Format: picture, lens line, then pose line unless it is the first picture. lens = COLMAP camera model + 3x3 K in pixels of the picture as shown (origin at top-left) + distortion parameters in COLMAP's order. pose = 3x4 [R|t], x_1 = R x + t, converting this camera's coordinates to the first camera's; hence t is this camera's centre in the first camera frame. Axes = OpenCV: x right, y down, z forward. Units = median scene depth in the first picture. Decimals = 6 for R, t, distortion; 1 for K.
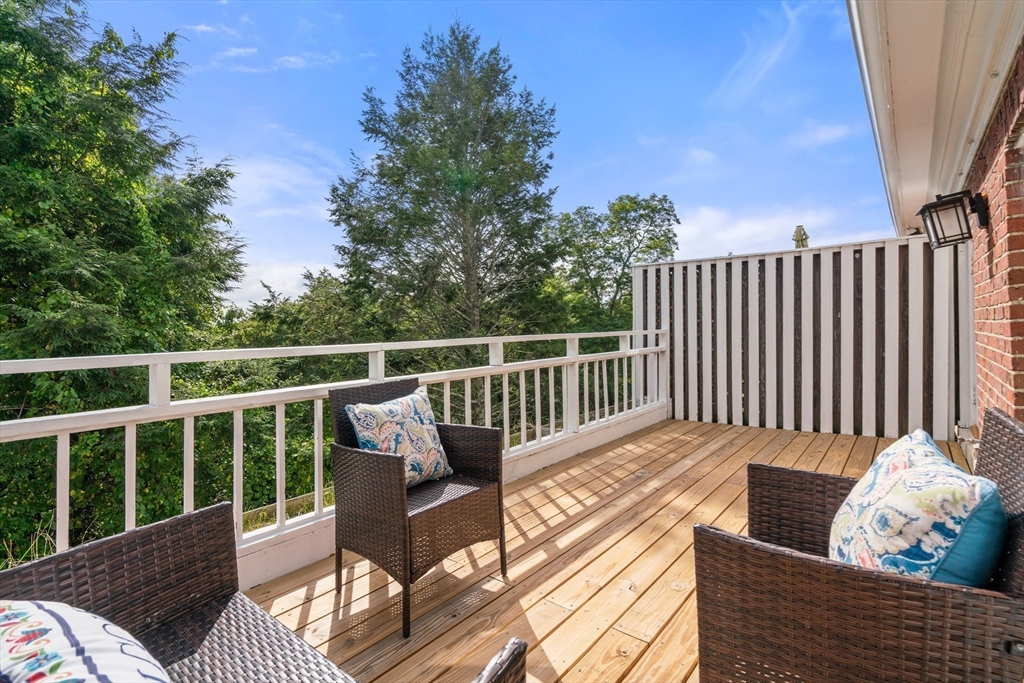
lens RADIAL K [[468.5, 0, 510.7], [0, 468.5, 340.7], [0, 0, 1]] dist [-0.004757, 0.003055]
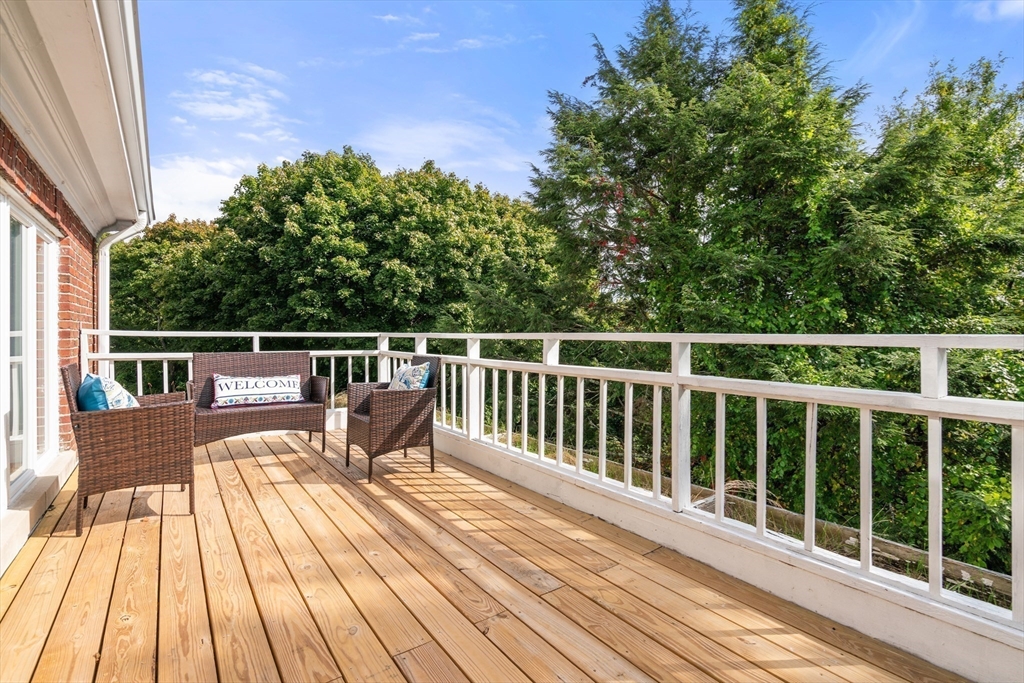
lens RADIAL K [[468.5, 0, 515.3], [0, 468.5, 334.4], [0, 0, 1]] dist [-0.004757, 0.003055]
pose [[-0.218031, 0.039917, -0.975125, 0.887052], [-0.009708, 0.999025, 0.043066, -0.045007], [0.975893, 0.018856, -0.217431, 1.152387]]
